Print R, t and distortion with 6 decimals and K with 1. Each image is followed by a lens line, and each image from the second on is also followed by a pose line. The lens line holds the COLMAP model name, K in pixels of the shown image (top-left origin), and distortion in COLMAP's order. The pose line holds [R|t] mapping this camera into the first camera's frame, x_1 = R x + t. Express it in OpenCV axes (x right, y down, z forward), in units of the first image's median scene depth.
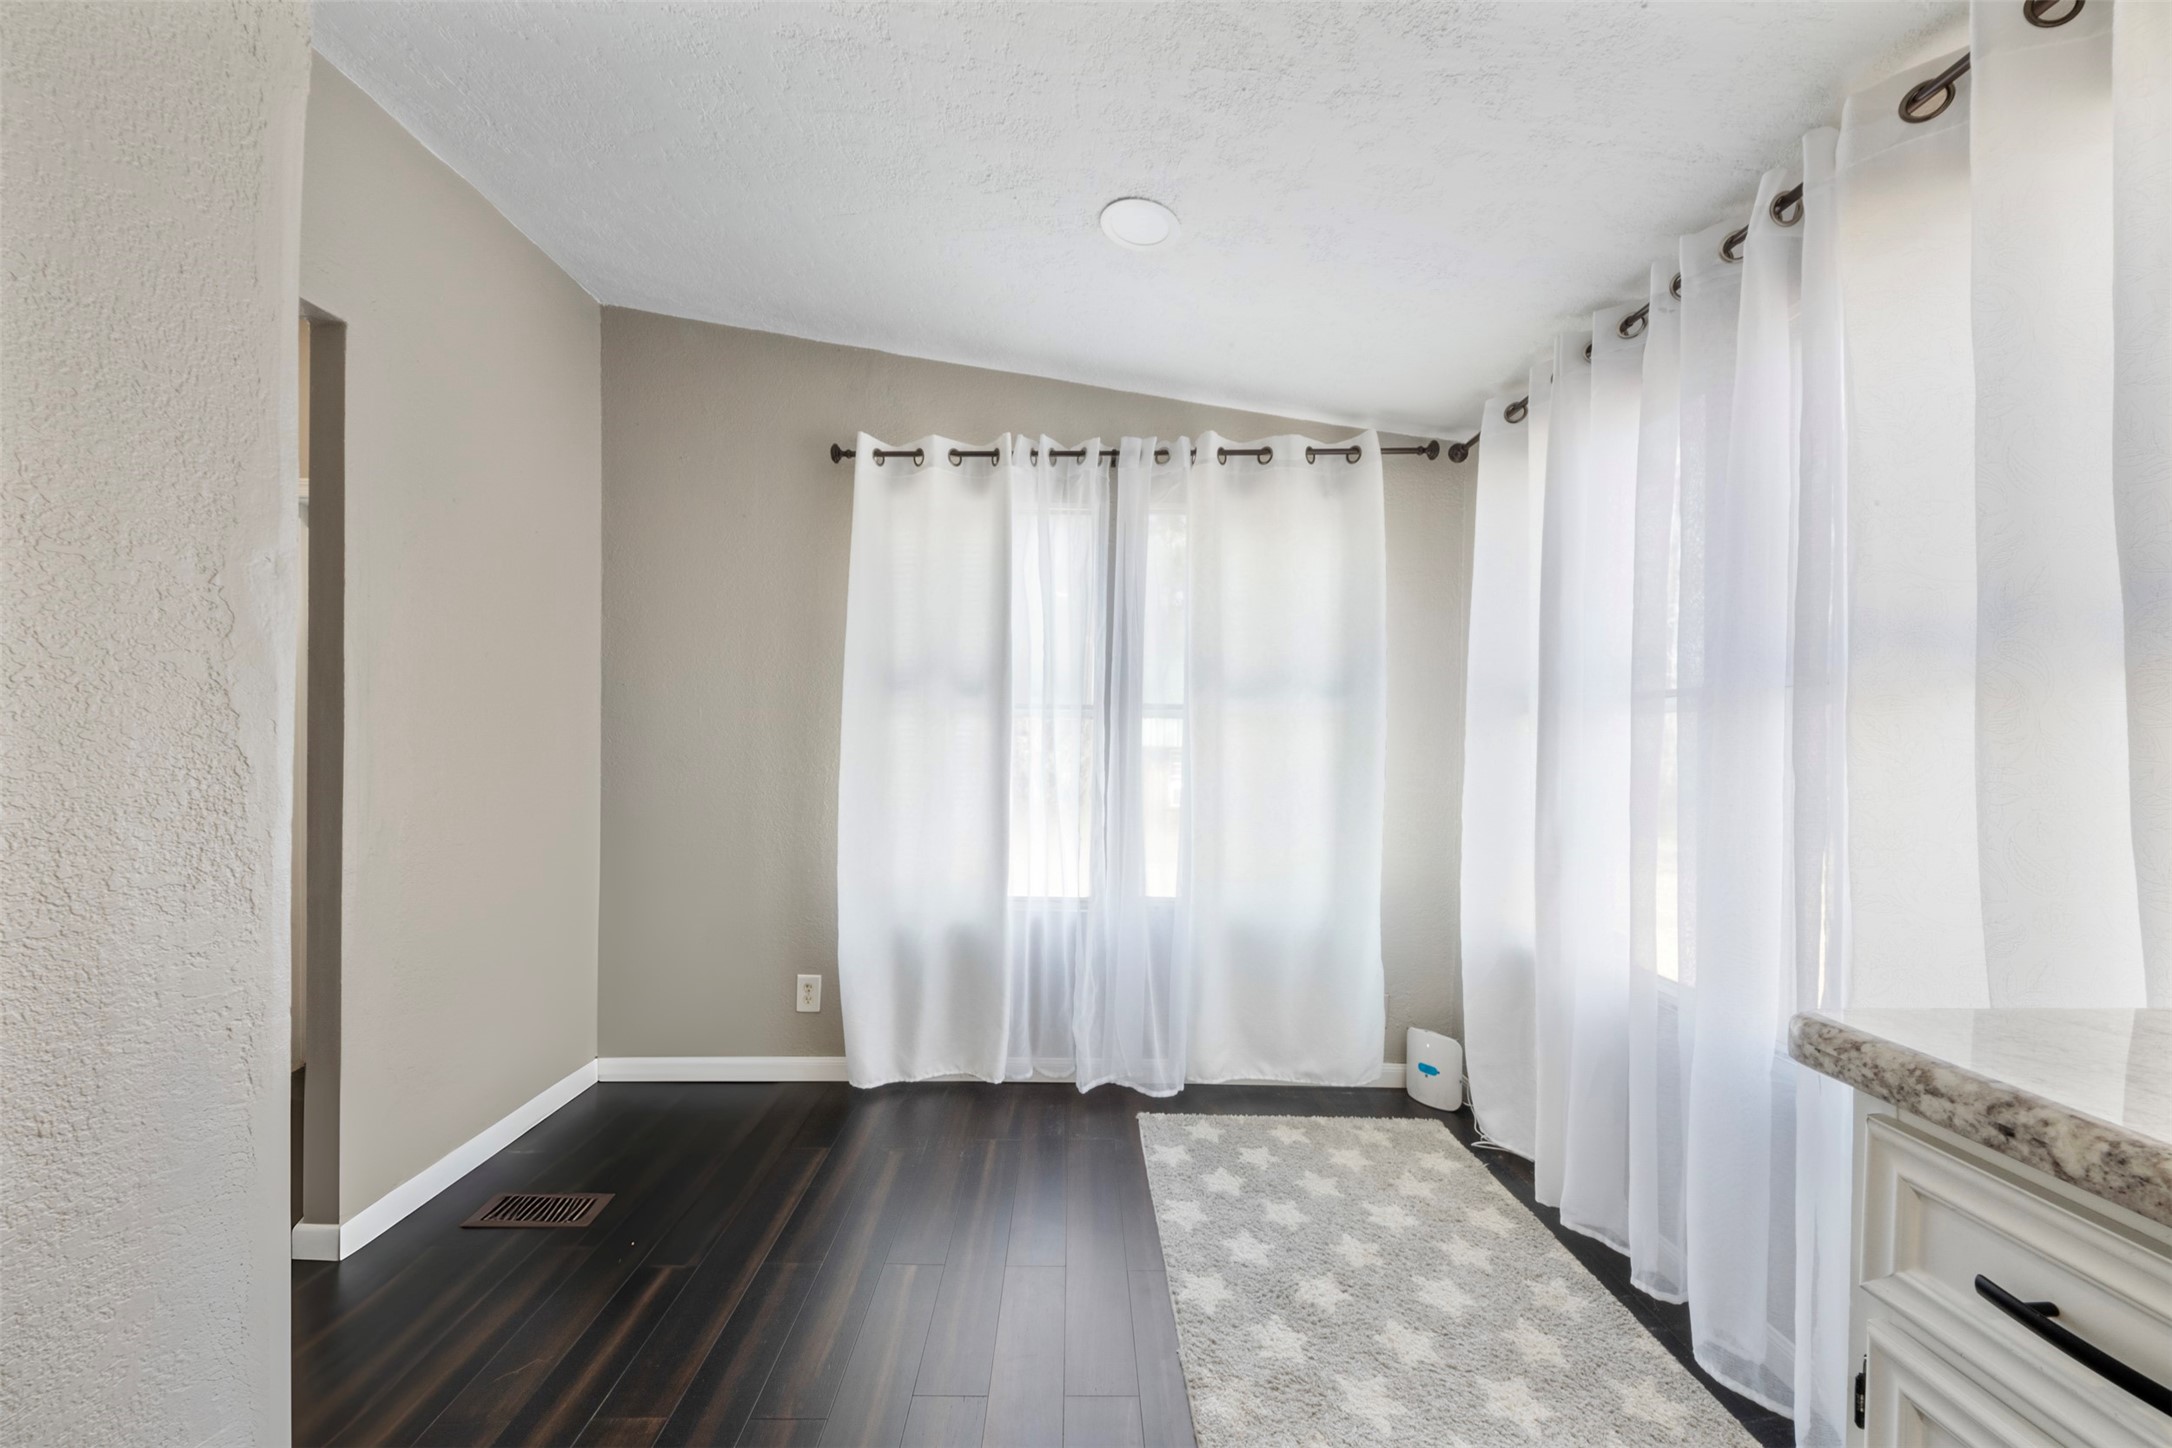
lens RADIAL K [[845.8, 0, 1076.1], [0, 845.8, 739.7], [0, 0, 1]] dist [0.001286, -0.000204]
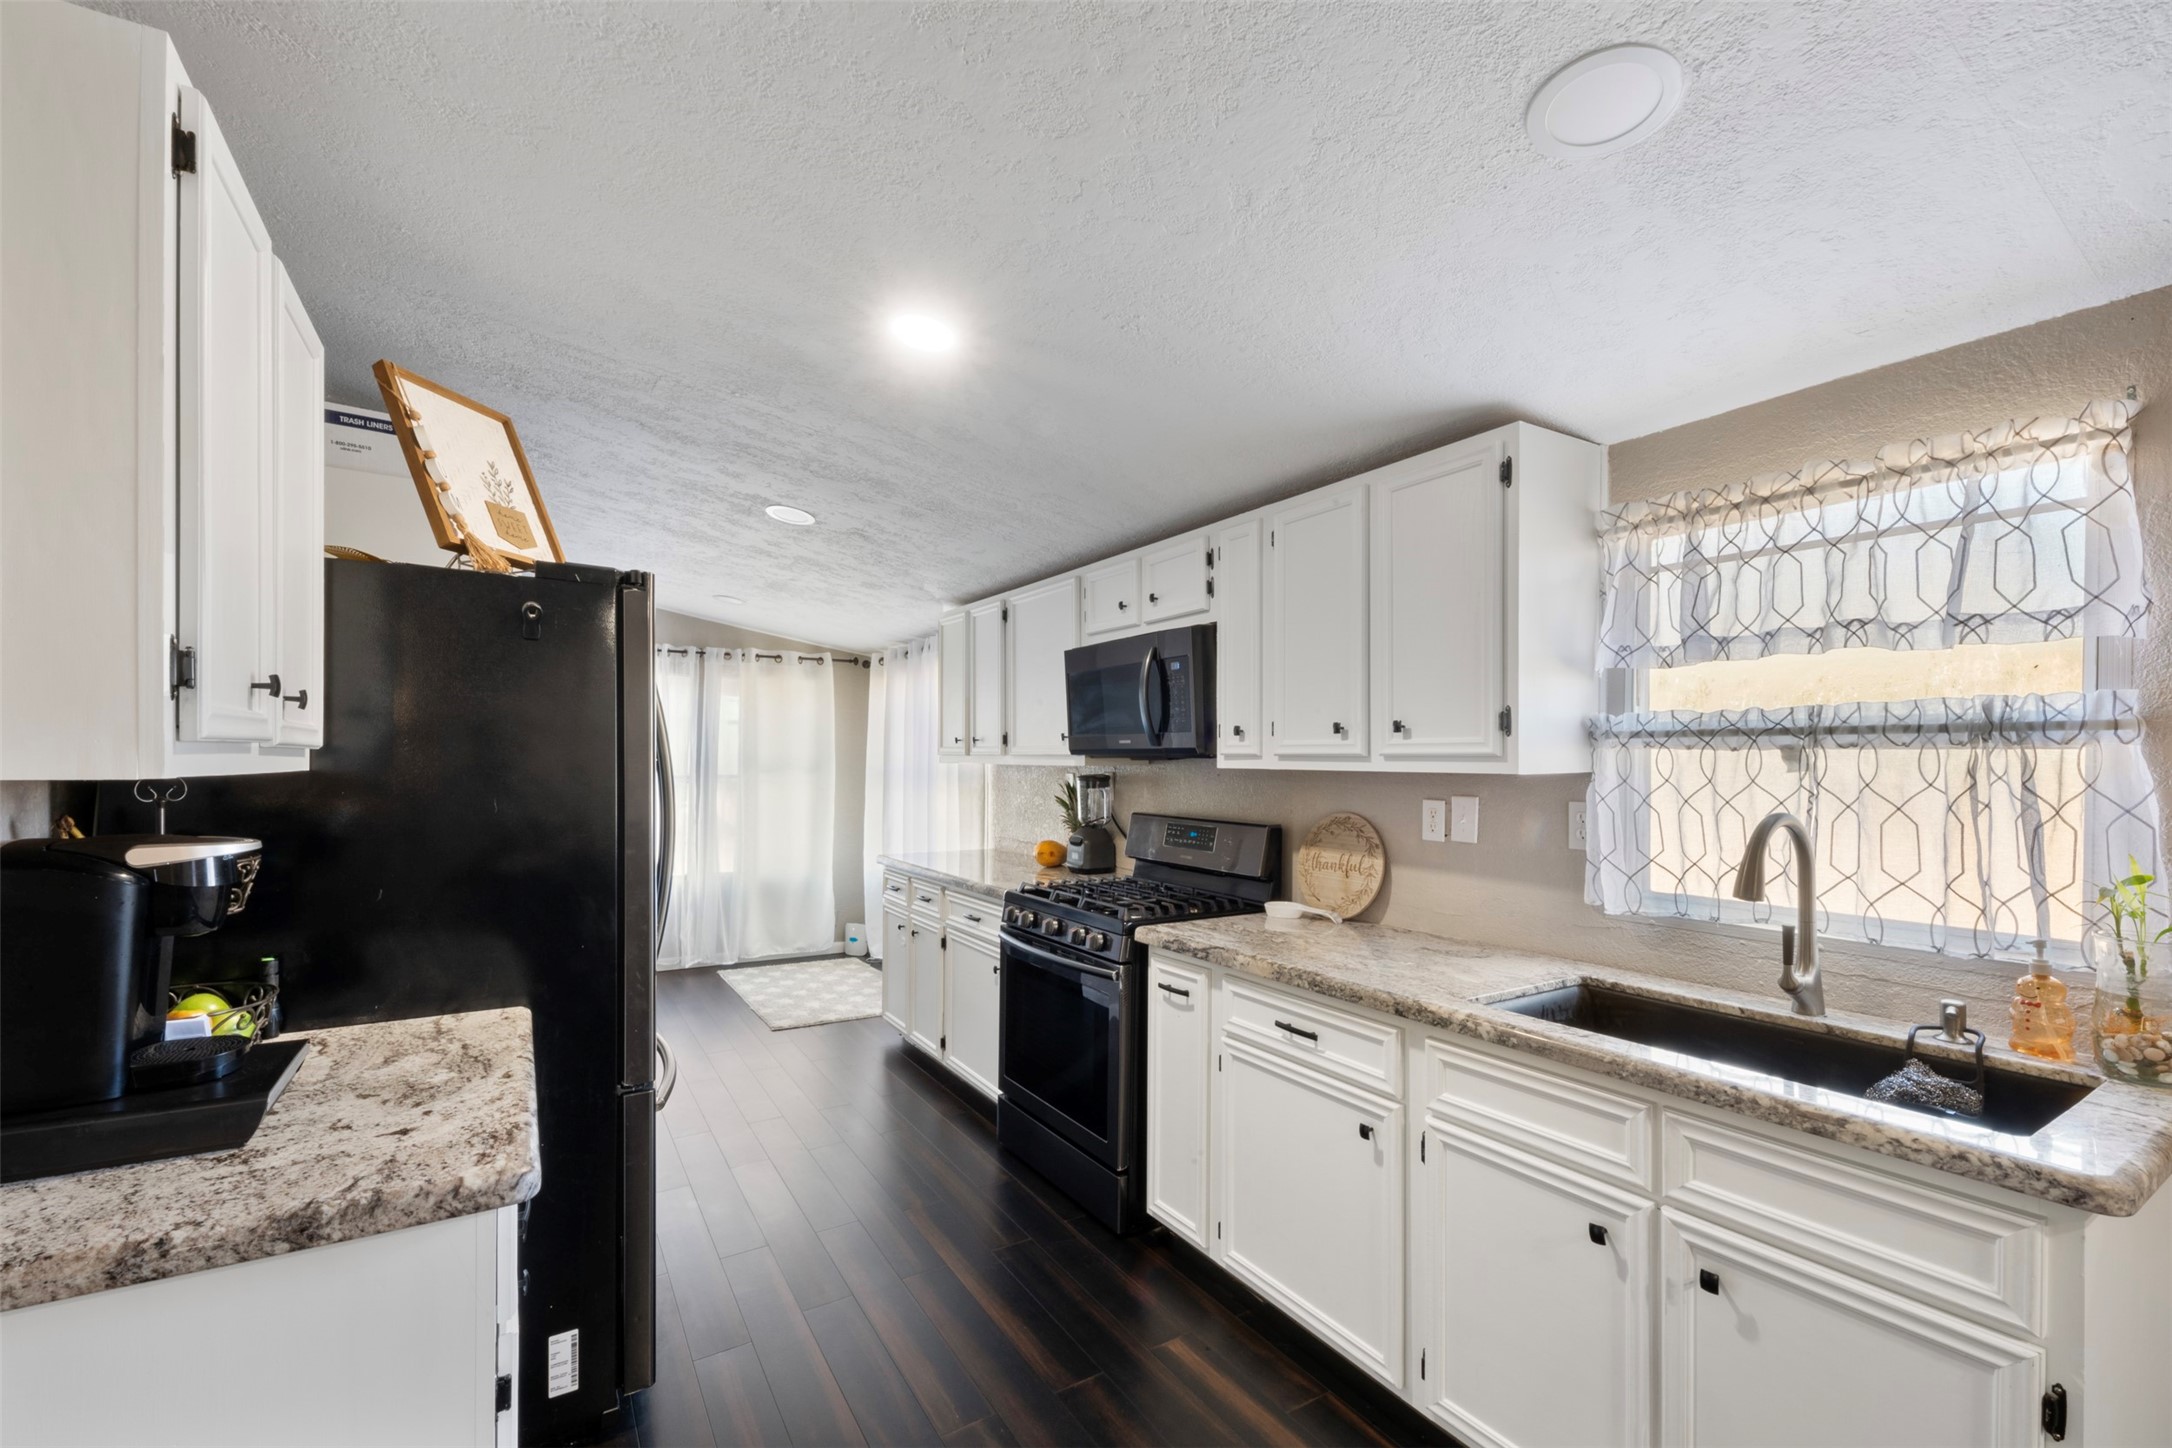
lens RADIAL K [[898.2, 0, 1081.2], [0, 898.2, 764.3], [0, 0, 1]] dist [0.001626, -0.000214]
pose [[0.848274, -0.000953, 0.529556, -0.326828], [-0.003285, 0.999970, 0.007063, -0.091385], [-0.529547, -0.007731, 0.848245, -1.317798]]
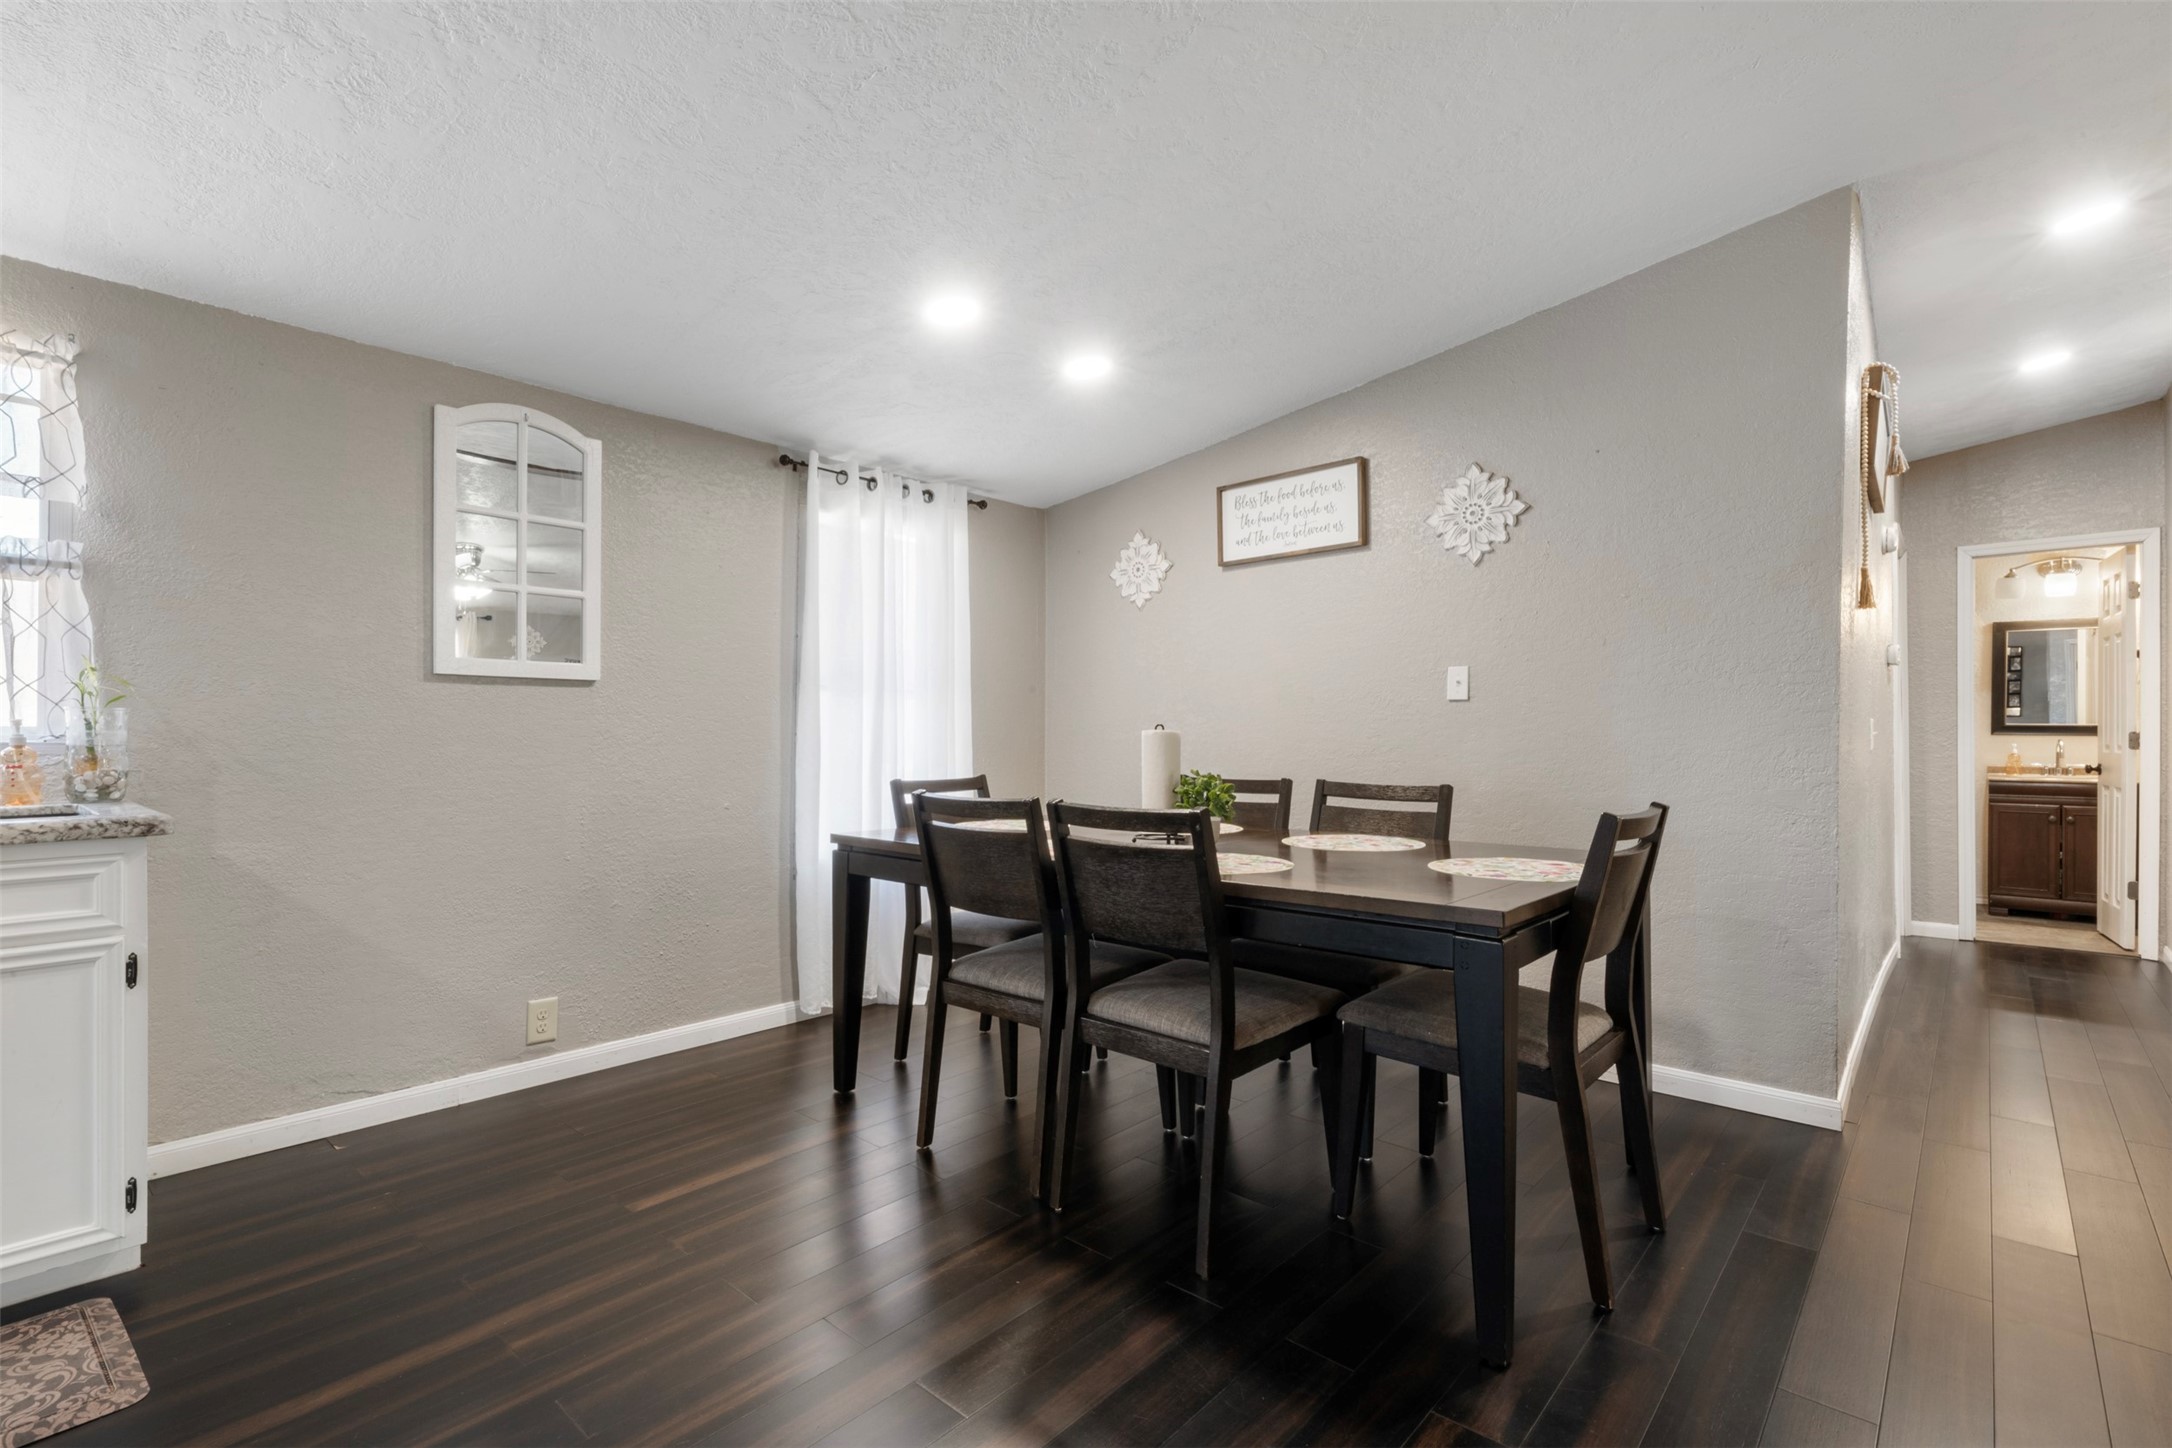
lens RADIAL K [[1014.6, 0, 1086.0], [0, 1014.6, 724.0], [0, 0, 1]] dist [0.015968, -0.000238]
pose [[-0.752321, 0.002386, 0.658792, -0.741904], [-0.004838, 0.999946, -0.009145, 0.021312], [-0.658779, -0.010067, -0.752269, -1.109755]]
